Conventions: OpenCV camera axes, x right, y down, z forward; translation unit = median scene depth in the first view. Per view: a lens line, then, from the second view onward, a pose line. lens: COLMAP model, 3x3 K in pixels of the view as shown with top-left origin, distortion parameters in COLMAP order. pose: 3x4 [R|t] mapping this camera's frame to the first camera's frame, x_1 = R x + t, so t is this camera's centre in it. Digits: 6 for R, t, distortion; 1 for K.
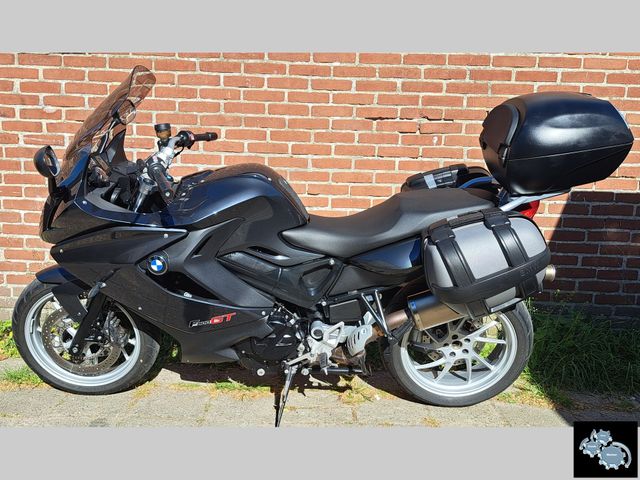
lens RADIAL K [[594.1, 0, 300.3], [0, 594.1, 244.5], [0, 0, 1]] dist [0.074036, -0.117018]
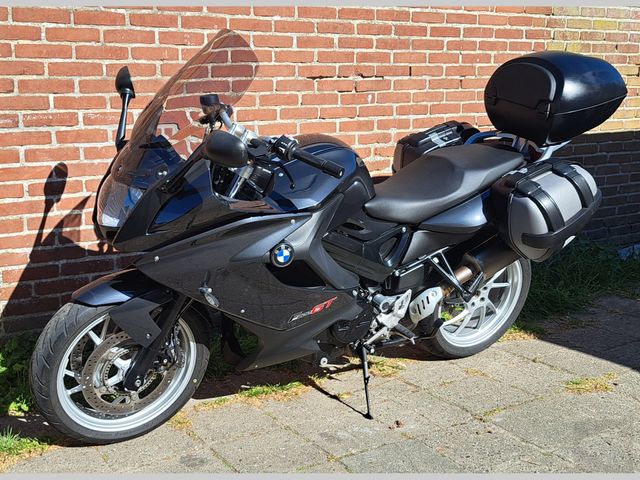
lens RADIAL K [[754.1, 0, 269.8], [0, 754.1, 238.2], [0, 0, 1]] dist [0.050370, -0.059922]
pose [[0.858316, -0.137365, 0.494393, -0.554752], [0.128015, 0.990359, 0.052920, -0.036635], [-0.496896, 0.017868, 0.867626, 0.027364]]
